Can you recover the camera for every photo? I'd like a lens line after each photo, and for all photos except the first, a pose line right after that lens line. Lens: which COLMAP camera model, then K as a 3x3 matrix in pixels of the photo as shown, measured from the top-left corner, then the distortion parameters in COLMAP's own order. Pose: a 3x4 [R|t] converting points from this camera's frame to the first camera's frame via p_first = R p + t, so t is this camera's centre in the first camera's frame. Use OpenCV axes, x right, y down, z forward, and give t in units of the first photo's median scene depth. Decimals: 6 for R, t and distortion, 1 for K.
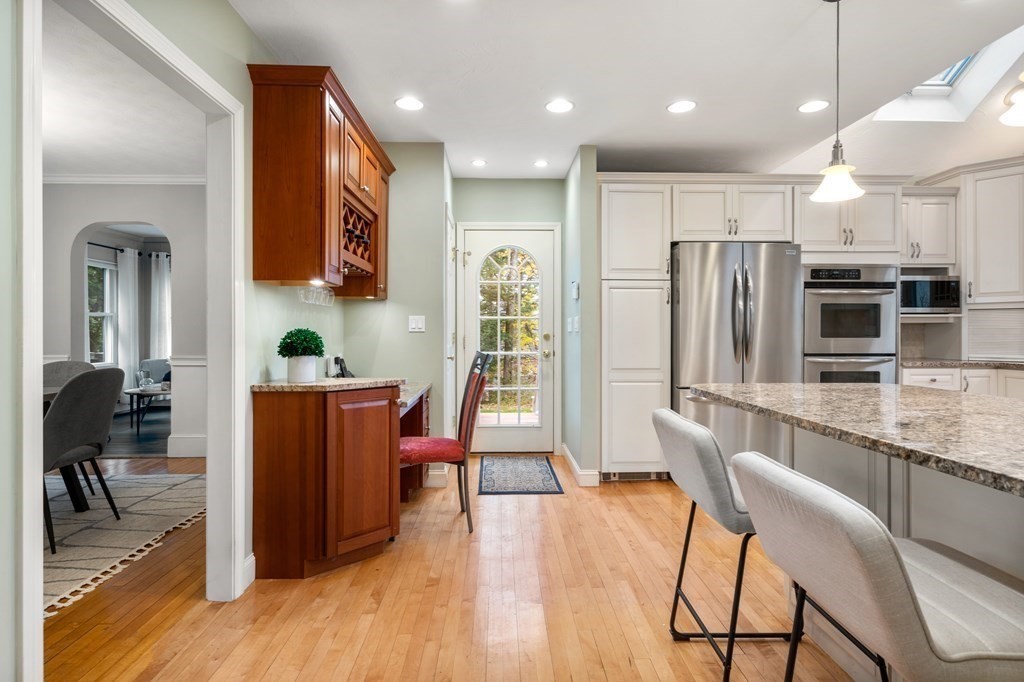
lens RADIAL K [[523.4, 0, 509.4], [0, 523.4, 332.3], [0, 0, 1]] dist [-0.001242, 0.000243]
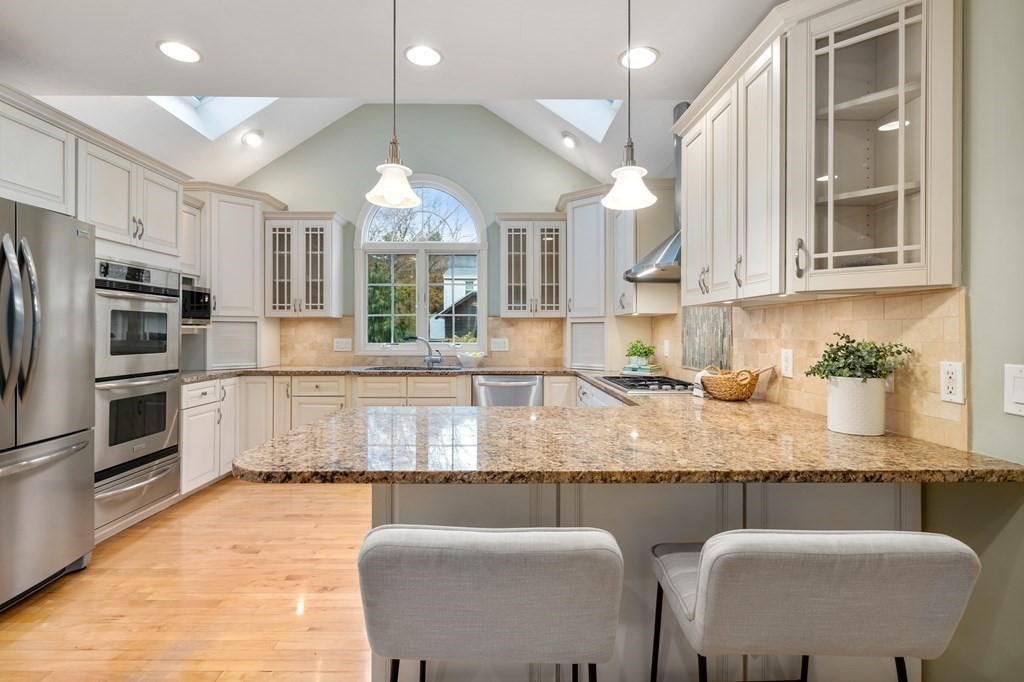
lens RADIAL K [[483.3, 0, 510.0], [0, 483.3, 329.0], [0, 0, 1]] dist [-0.001045, 0.000420]
pose [[0.016643, 0.008432, 0.999826, -0.085575], [-0.000764, 0.999964, -0.008420, -0.022310], [-0.999861, -0.000624, 0.016648, 0.418996]]
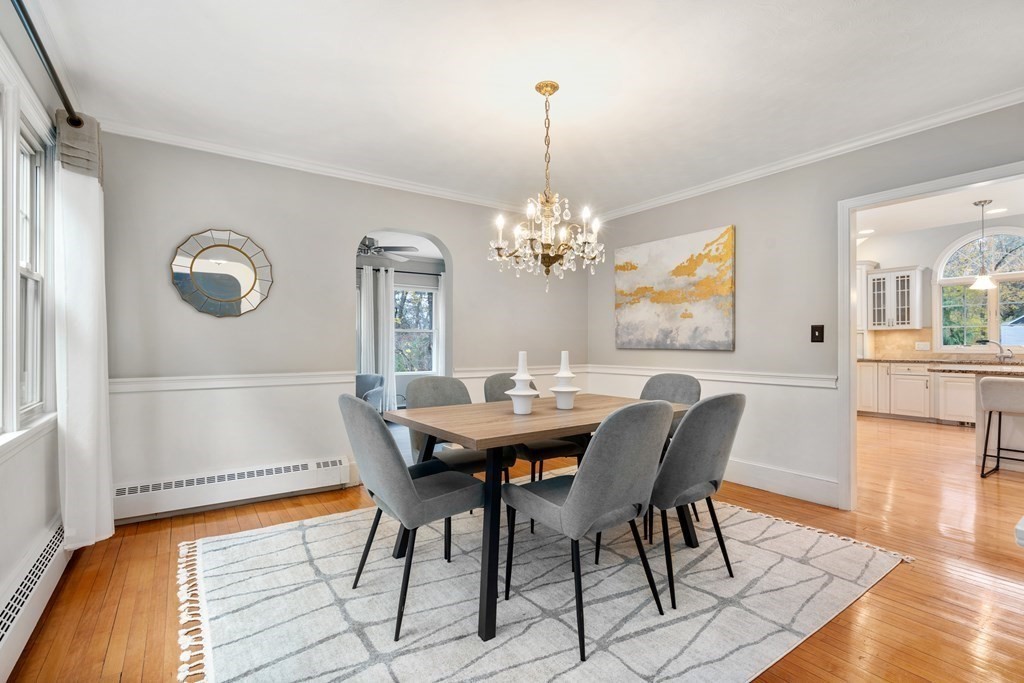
lens RADIAL K [[471.1, 0, 510.9], [0, 471.1, 343.8], [0, 0, 1]] dist [0.000000, 0.000221]
pose [[0.833580, 0.000282, 0.552398, -1.270789], [0.001795, 0.999993, -0.003218, 0.001451], [-0.552396, 0.003674, 0.833574, 0.203707]]
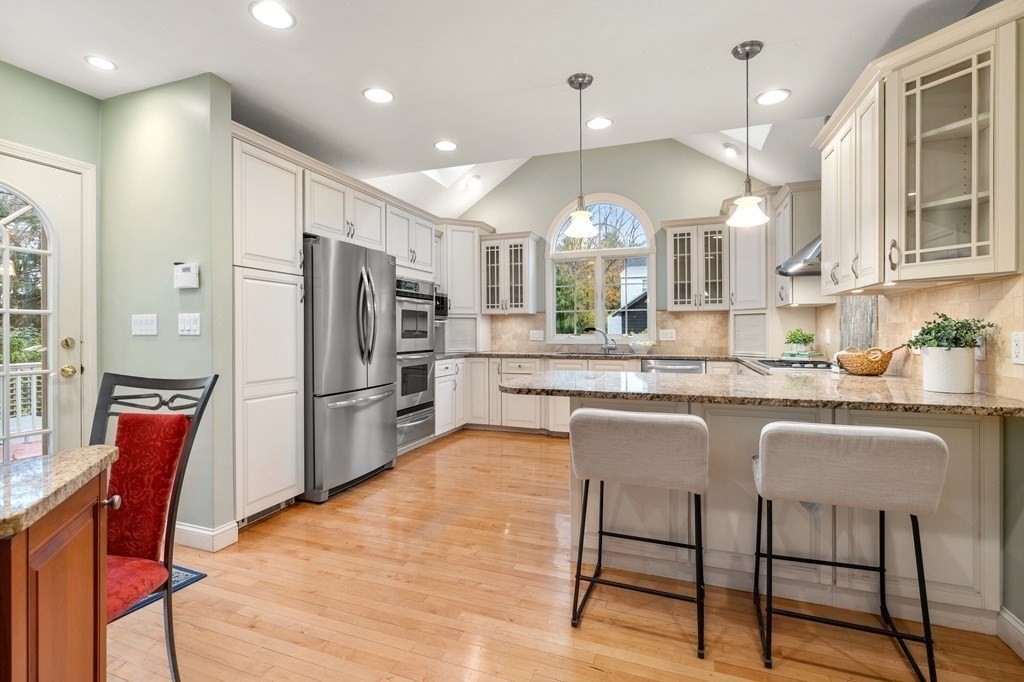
lens RADIAL K [[474.1, 0, 509.4], [0, 474.1, 332.5], [0, 0, 1]] dist [-0.001196, 0.000656]
pose [[0.375361, -0.002206, 0.926876, -0.303851], [0.003062, 0.999995, 0.001140, -0.003672], [-0.926874, 0.002410, 0.375365, 0.375432]]
